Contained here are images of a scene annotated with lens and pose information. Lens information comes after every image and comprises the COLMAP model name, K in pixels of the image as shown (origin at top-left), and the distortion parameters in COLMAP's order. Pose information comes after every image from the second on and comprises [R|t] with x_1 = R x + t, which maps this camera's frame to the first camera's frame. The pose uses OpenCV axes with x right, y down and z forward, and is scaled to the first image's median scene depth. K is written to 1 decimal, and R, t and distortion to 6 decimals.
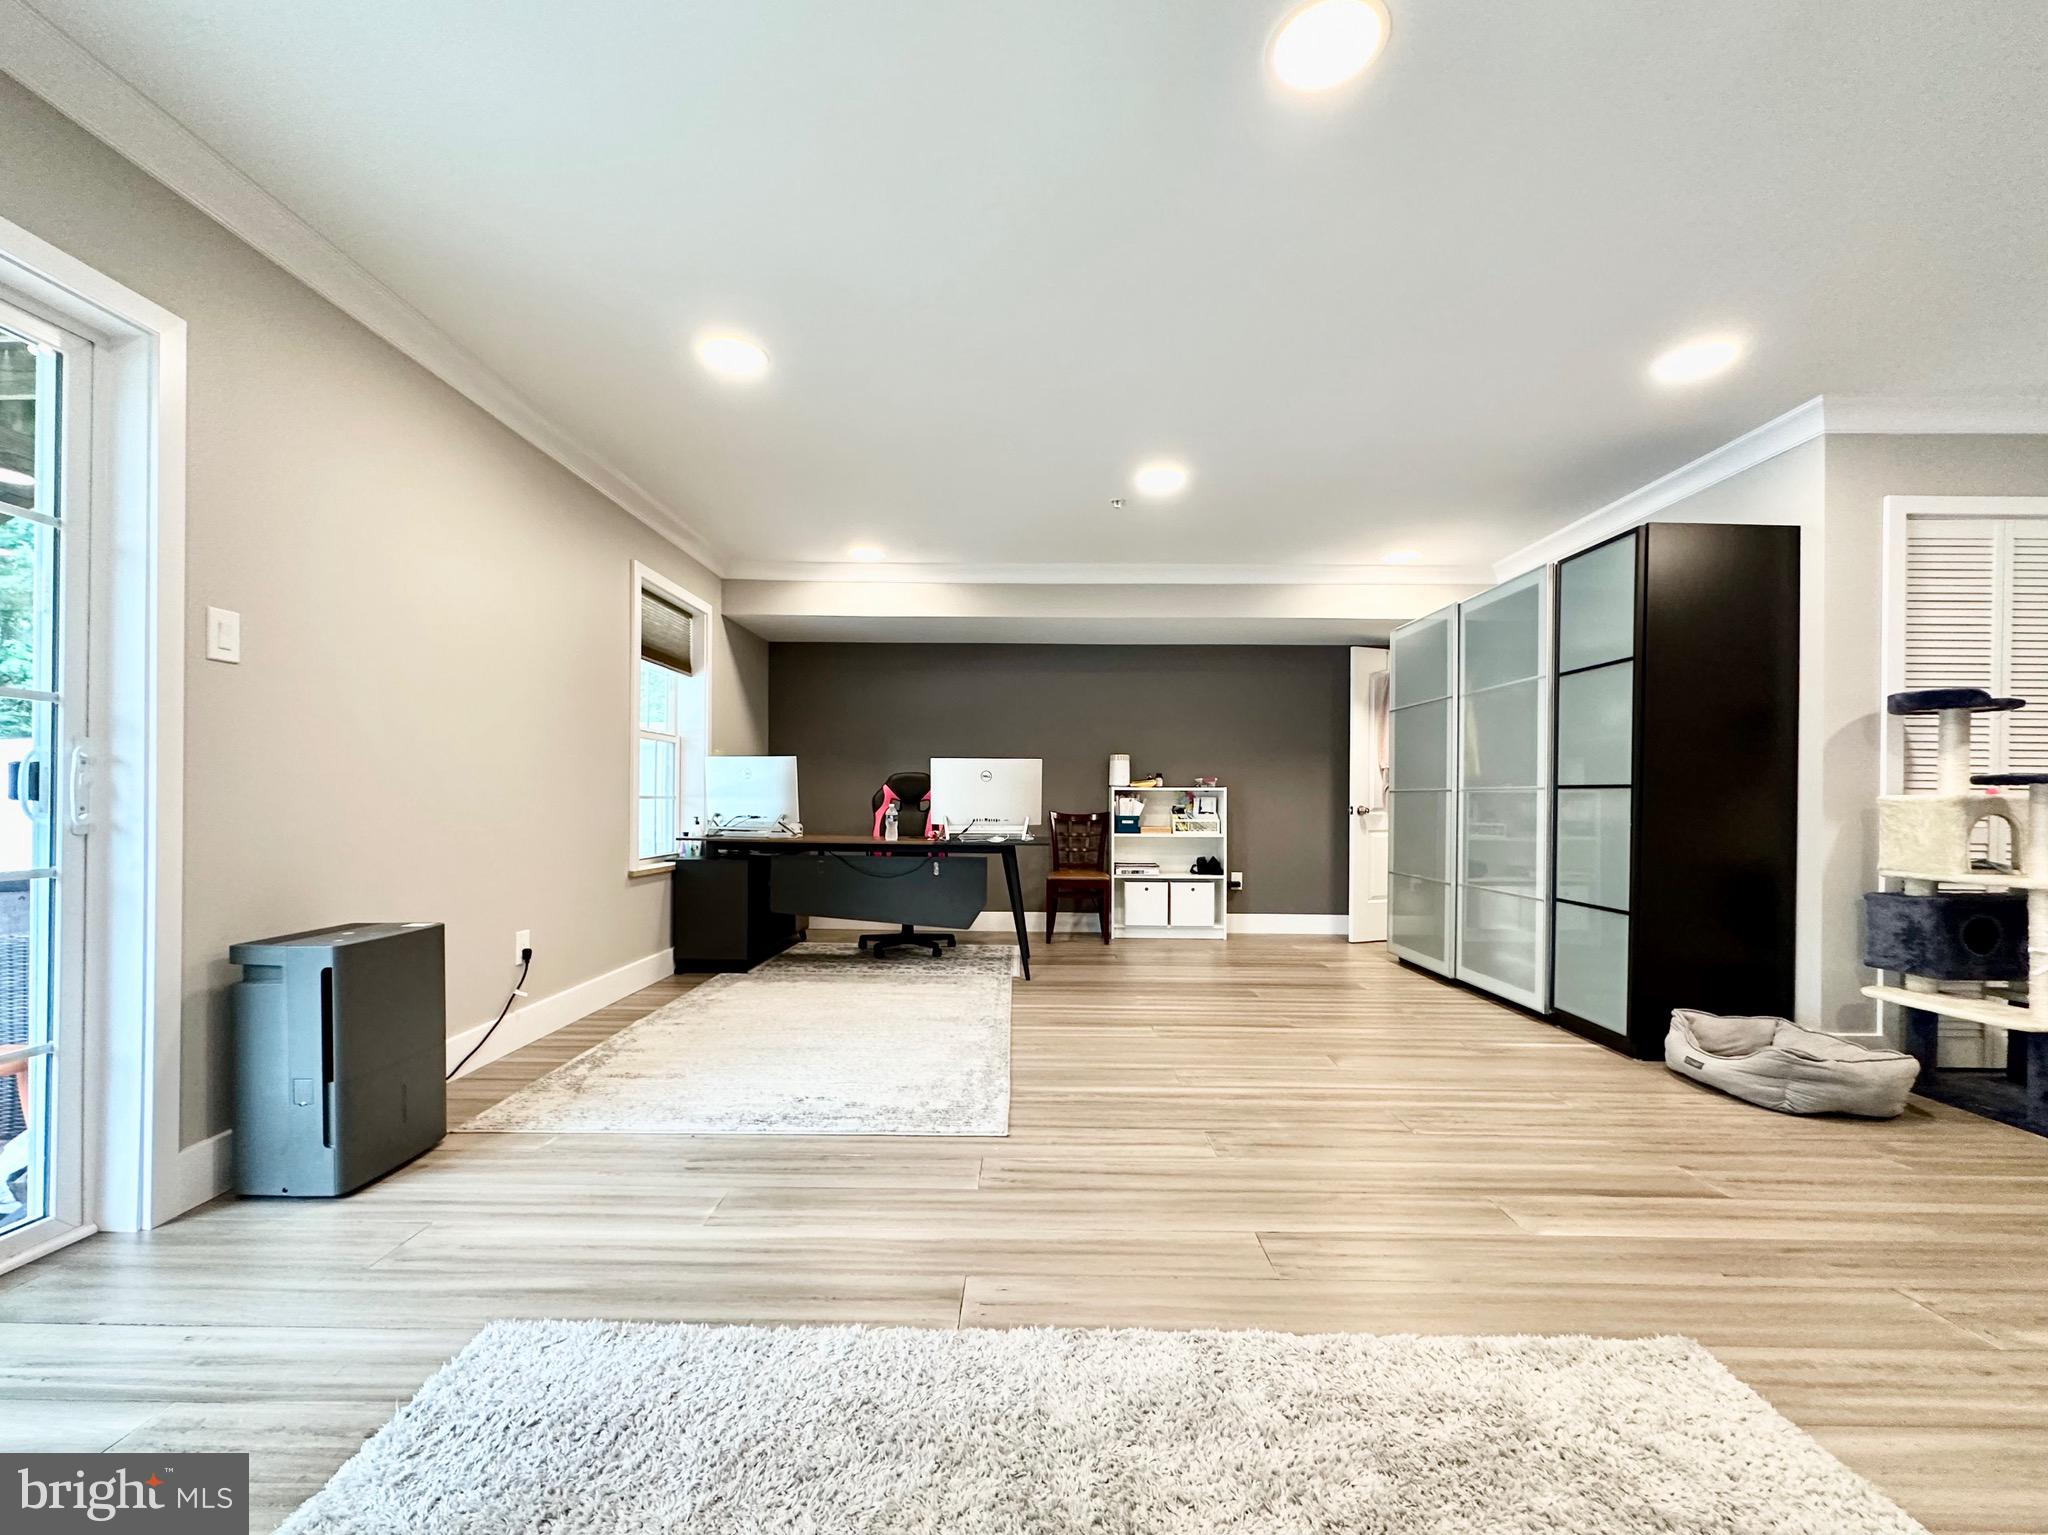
lens RADIAL K [[846.6, 0, 1028.9], [0, 846.6, 798.3], [0, 0, 1]] dist [-0.001775, 0.000752]
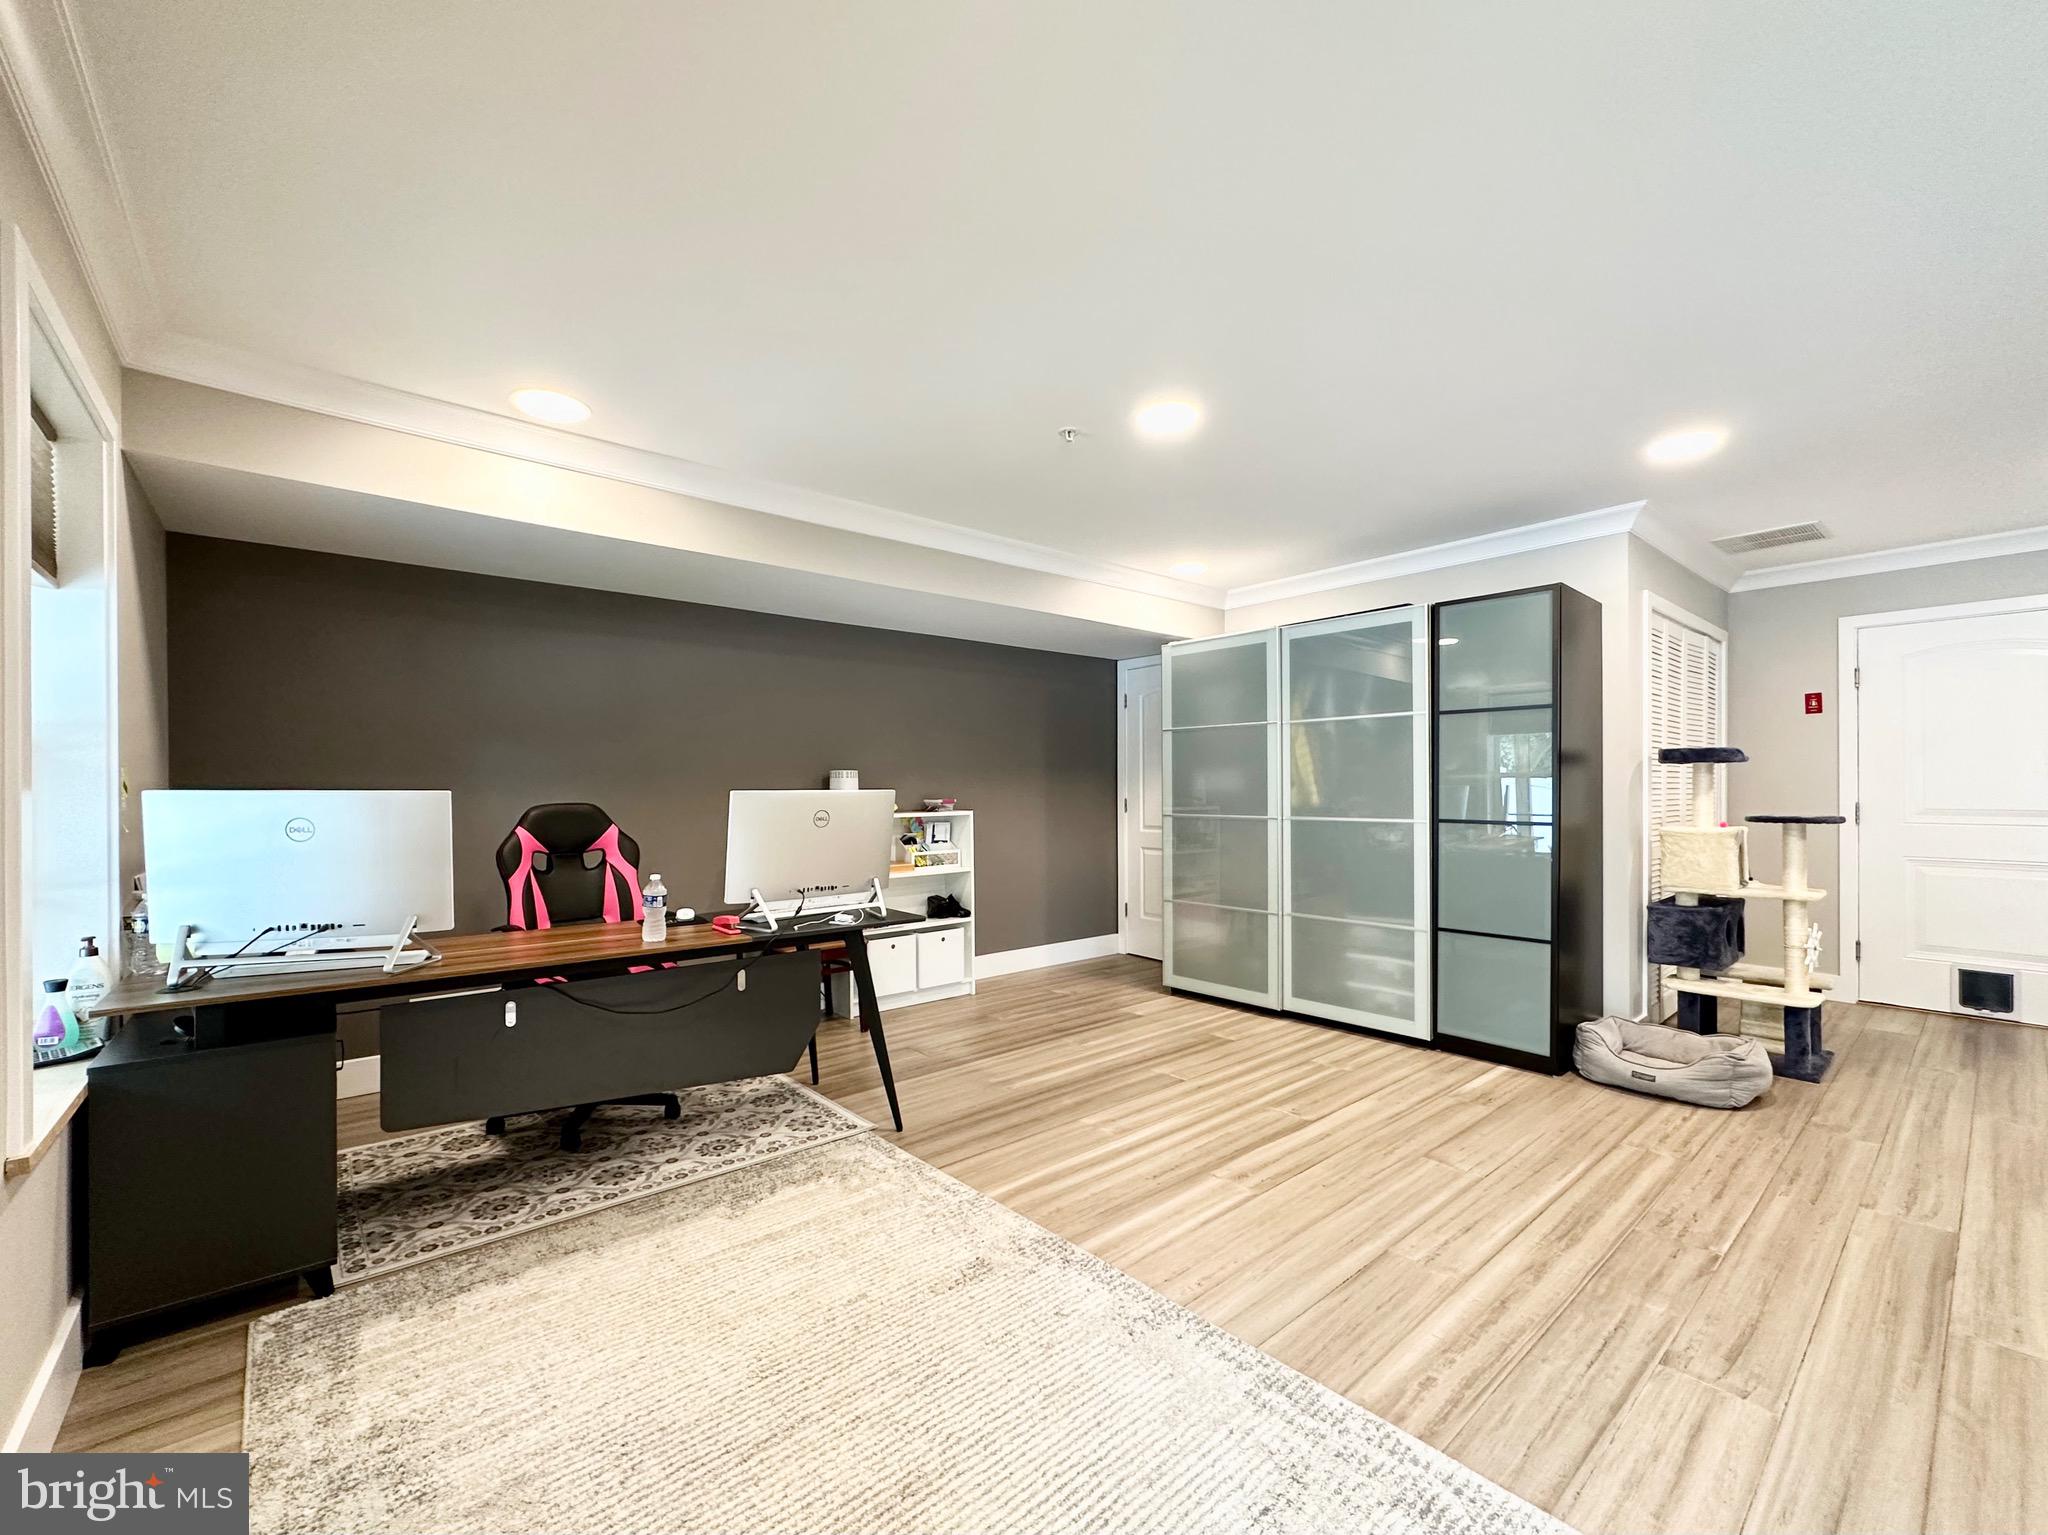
lens RADIAL K [[844.9, 0, 1022.8], [0, 844.9, 787.6], [0, 0, 1]] dist [-0.002926, 0.000722]
pose [[0.754827, -0.011082, 0.655830, -0.517248], [0.009455, 0.999937, 0.006015, -0.076516], [-0.655856, 0.001661, 0.754884, 0.654944]]
